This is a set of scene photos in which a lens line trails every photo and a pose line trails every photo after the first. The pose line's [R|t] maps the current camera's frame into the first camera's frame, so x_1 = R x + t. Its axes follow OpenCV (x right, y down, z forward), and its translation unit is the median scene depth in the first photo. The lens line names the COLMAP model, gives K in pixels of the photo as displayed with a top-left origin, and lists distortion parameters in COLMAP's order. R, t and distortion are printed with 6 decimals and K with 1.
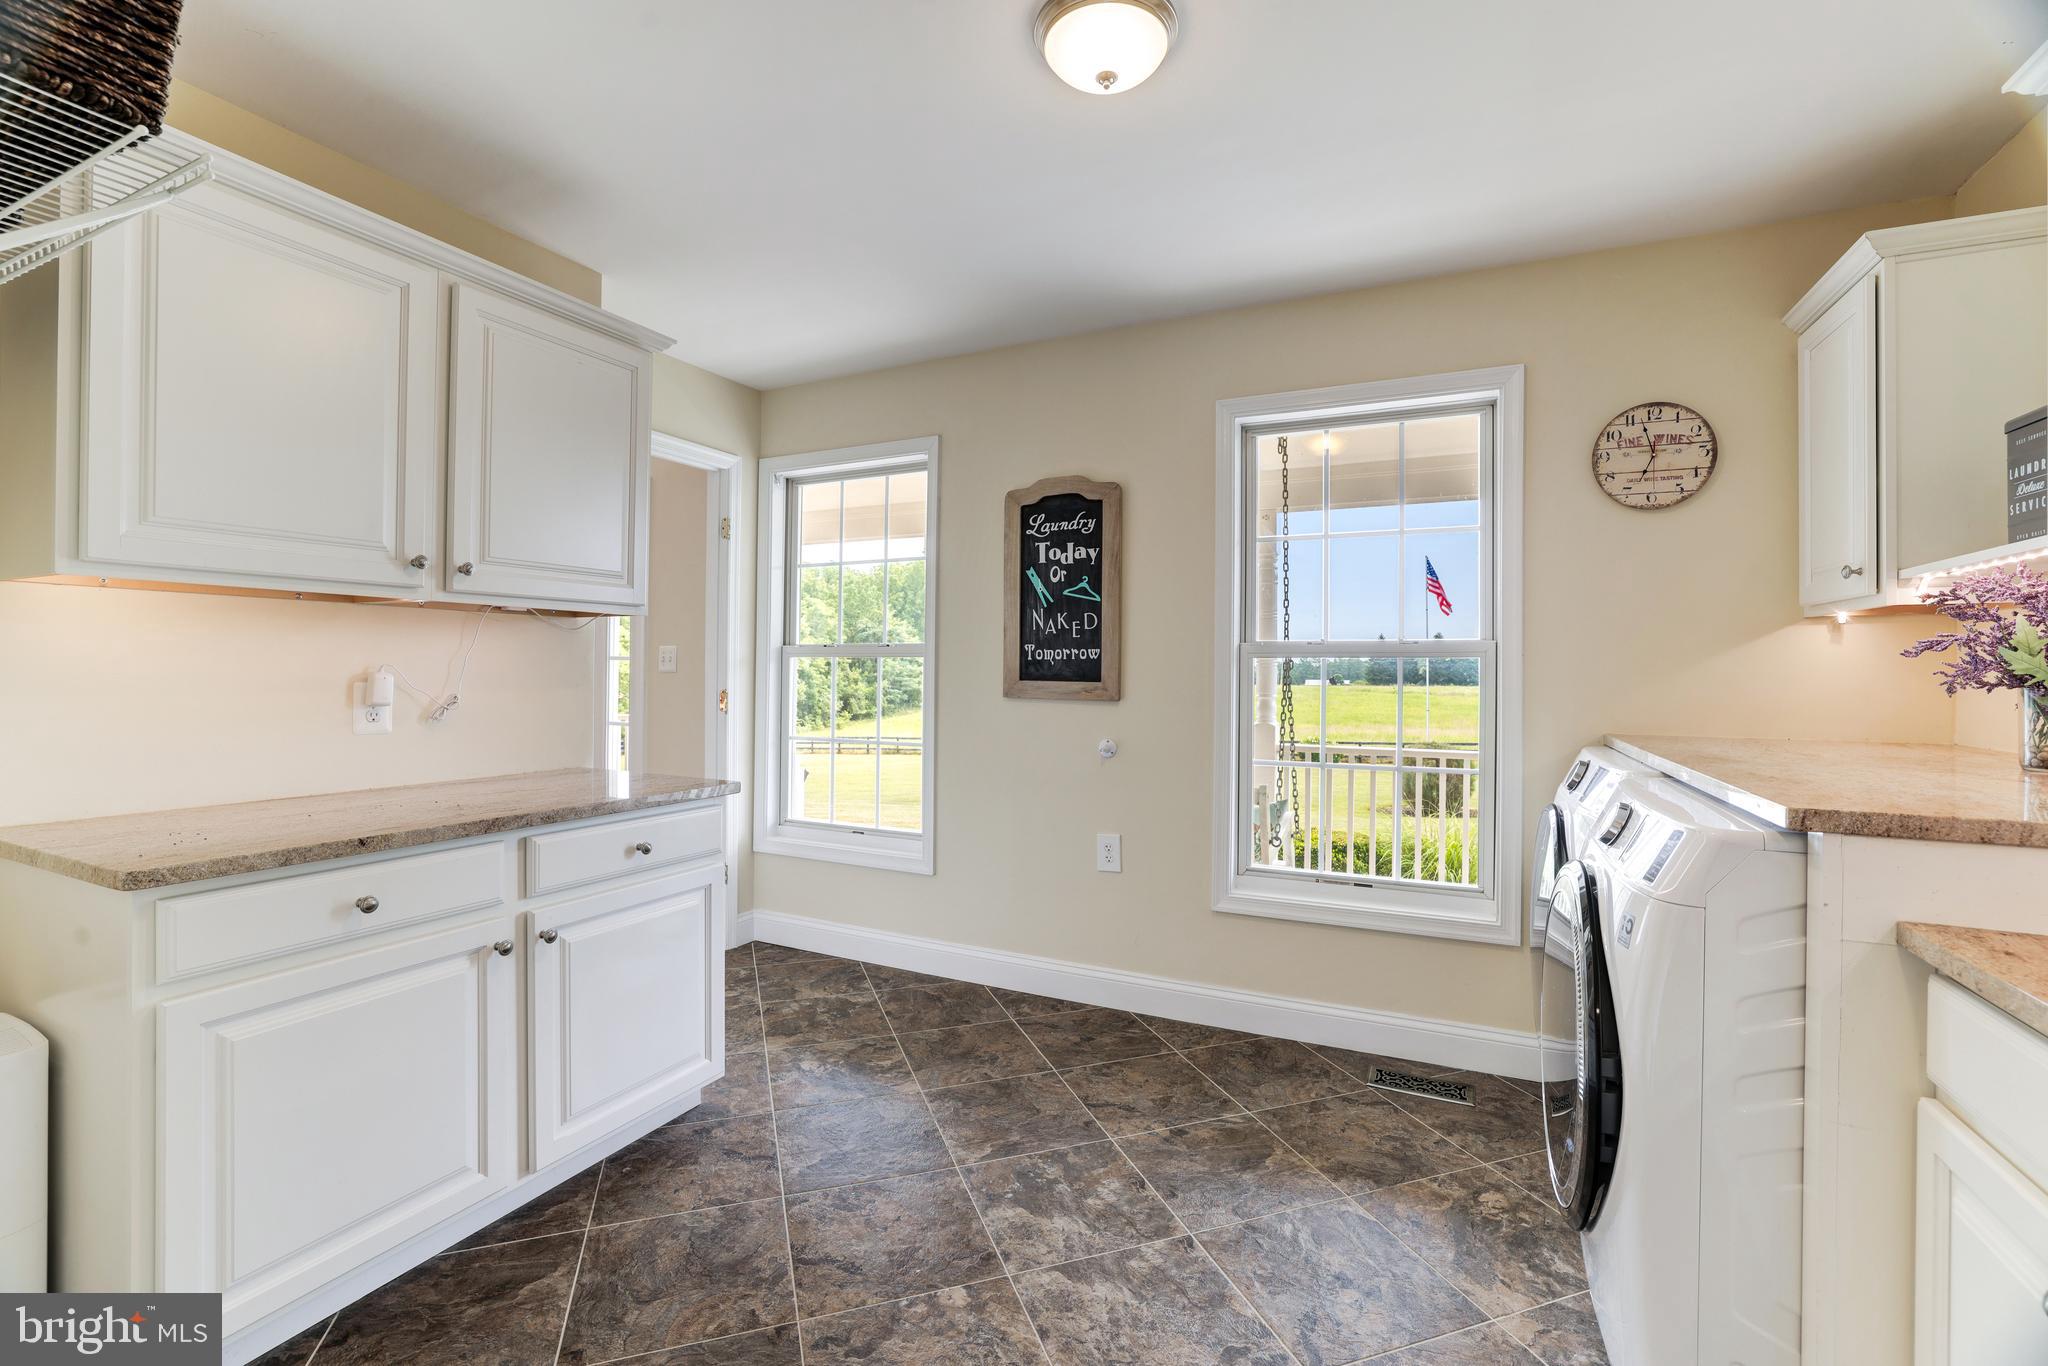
lens RADIAL K [[879.3, 0, 996.2], [0, 879.3, 663.4], [0, 0, 1]] dist [-0.044440, 0.012782]
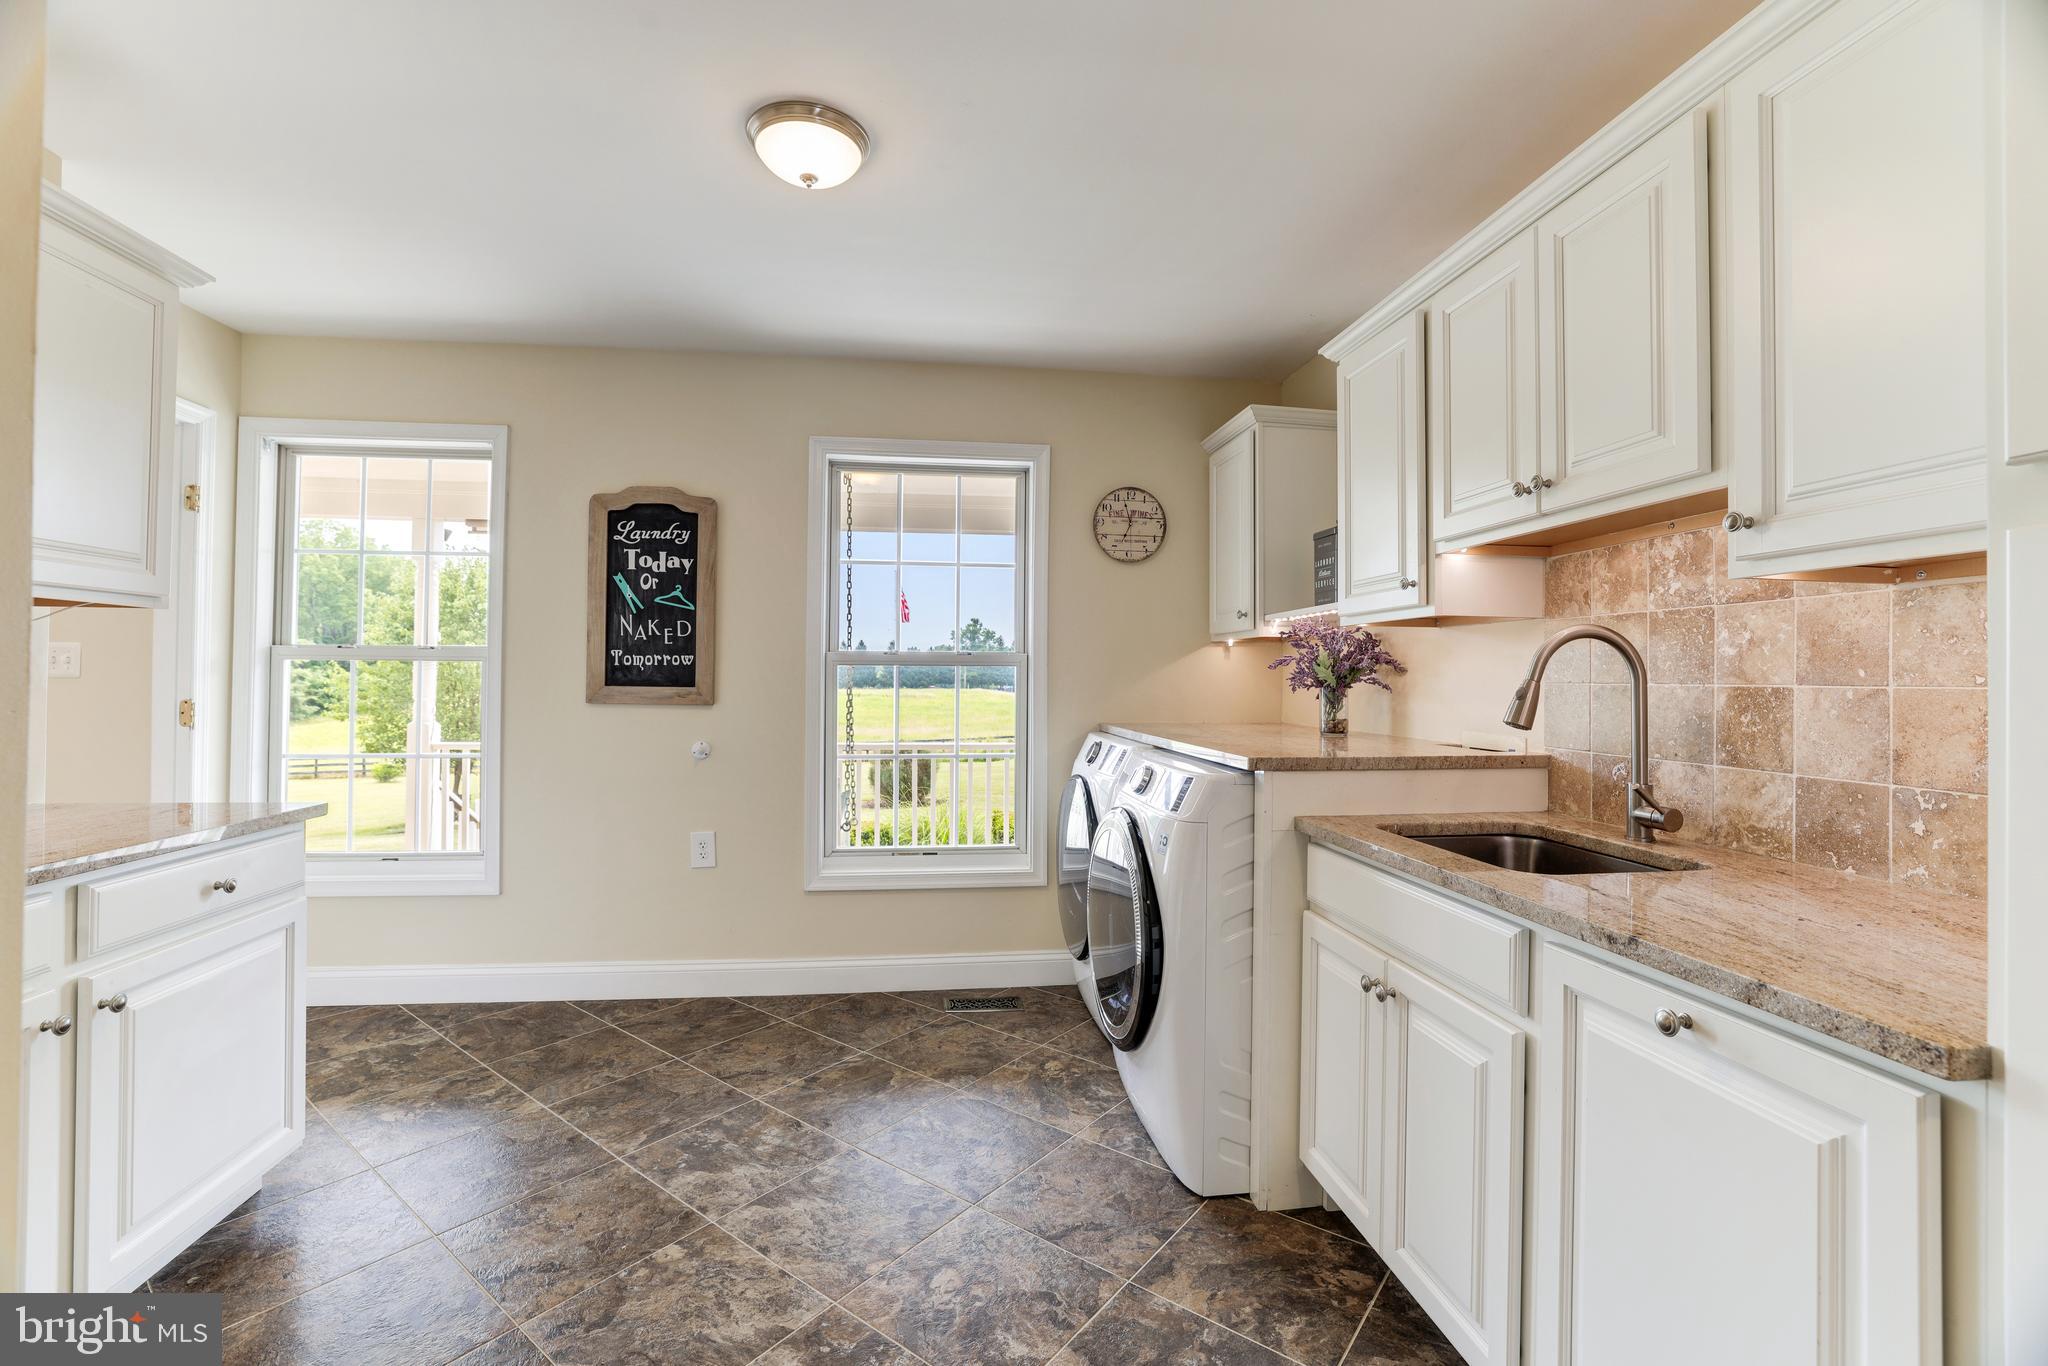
lens RADIAL K [[879.3, 0, 990.9], [0, 879.3, 661.9], [0, 0, 1]] dist [-0.044440, 0.012782]
pose [[0.842446, 0.008729, 0.538710, -0.206023], [-0.005454, 0.999956, -0.007674, -0.003884], [-0.538753, 0.003527, 0.842457, -0.093583]]
